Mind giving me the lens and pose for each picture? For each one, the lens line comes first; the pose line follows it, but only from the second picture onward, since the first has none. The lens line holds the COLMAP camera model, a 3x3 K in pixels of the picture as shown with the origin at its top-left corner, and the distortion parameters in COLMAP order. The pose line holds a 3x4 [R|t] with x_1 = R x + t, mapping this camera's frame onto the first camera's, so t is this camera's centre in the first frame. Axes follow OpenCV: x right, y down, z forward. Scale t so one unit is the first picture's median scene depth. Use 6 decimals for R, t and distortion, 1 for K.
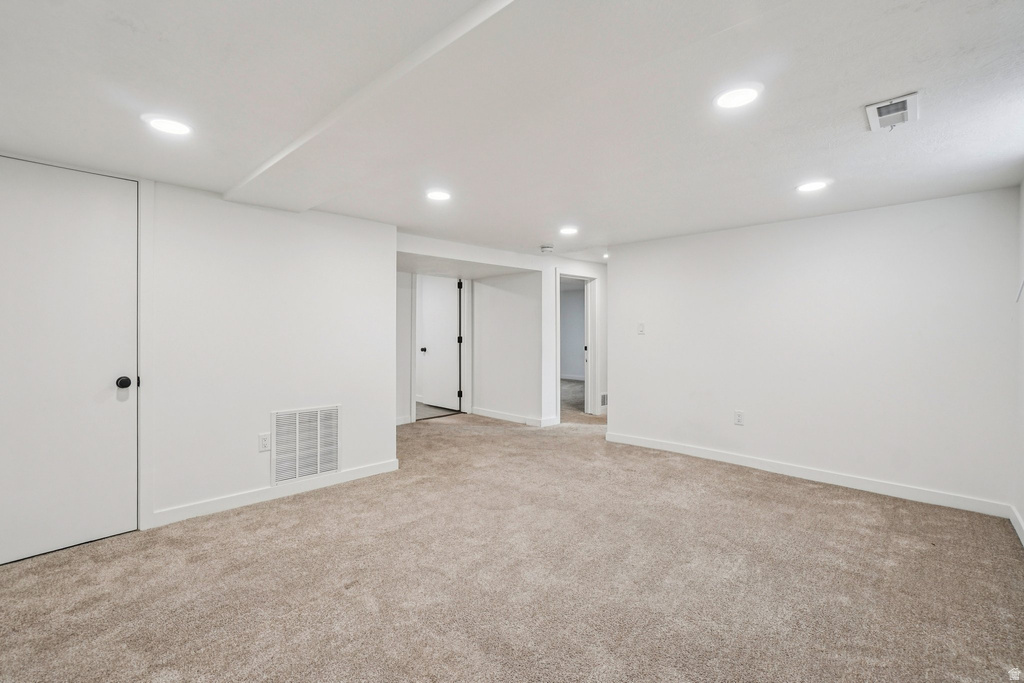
lens RADIAL K [[460.4, 0, 500.0], [0, 460.4, 341.2], [0, 0, 1]] dist [-0.045630, 0.021551]
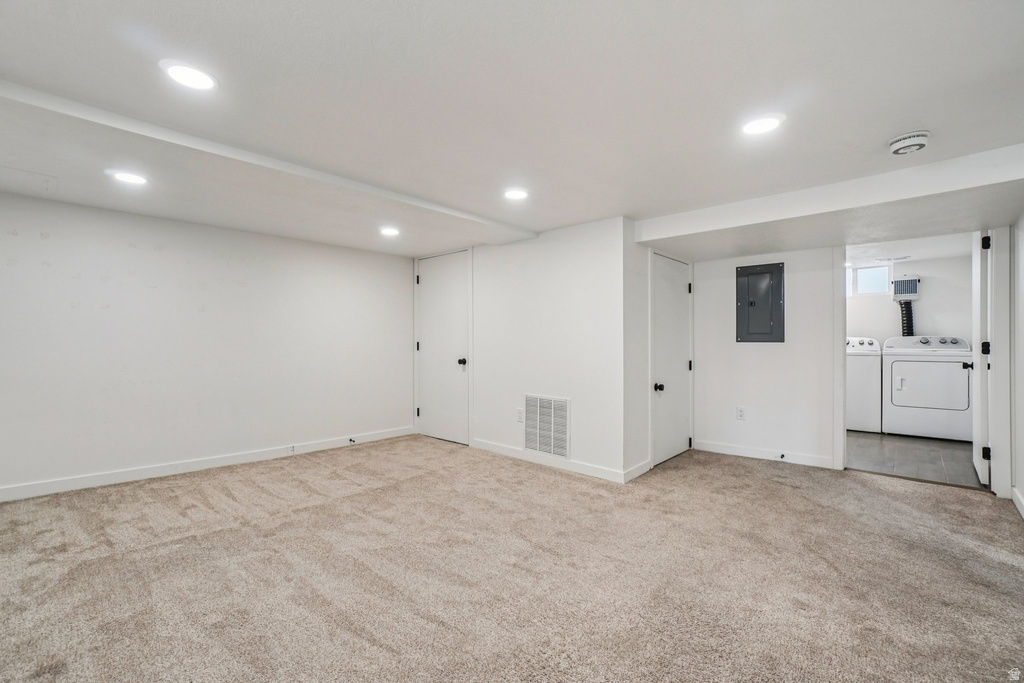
lens RADIAL K [[460.4, 0, 500.0], [0, 460.4, 341.2], [0, 0, 1]] dist [-0.045630, 0.021551]
pose [[0.009281, 0.001106, -0.999956, 0.764980], [-0.023047, 0.999734, 0.000892, 0.002759], [0.999691, 0.023038, 0.009304, 0.834092]]
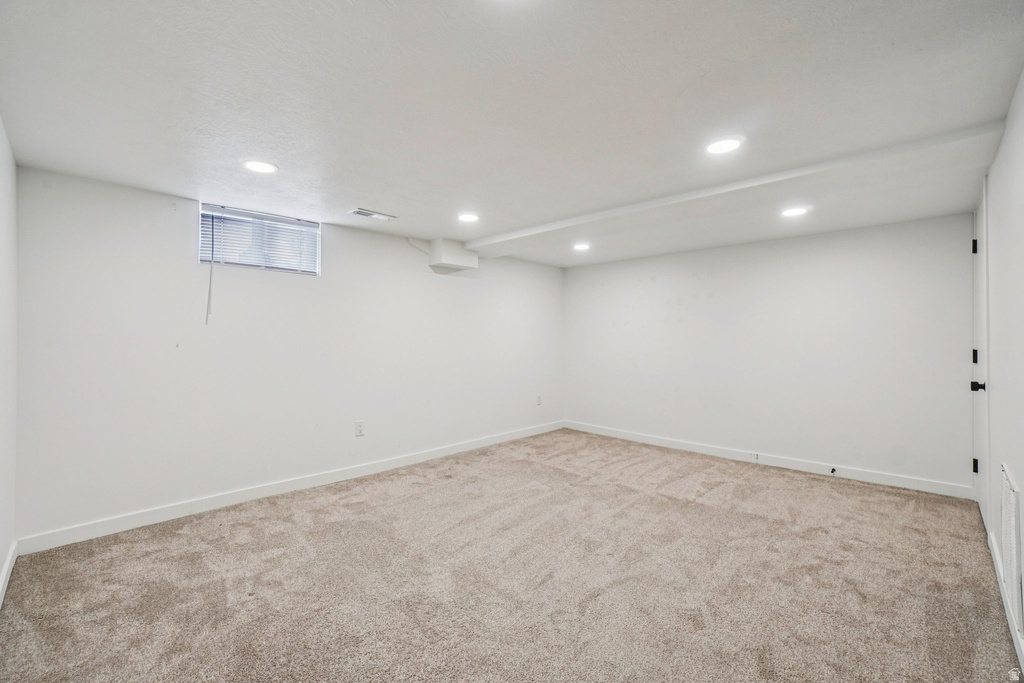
lens RADIAL K [[460.4, 0, 500.0], [0, 460.4, 341.2], [0, 0, 1]] dist [-0.045630, 0.021551]
pose [[-0.999473, 0.000089, 0.032462, 0.163957], [0.000878, 0.999704, 0.024300, -0.028680], [-0.032450, 0.024315, -0.999178, 1.513206]]
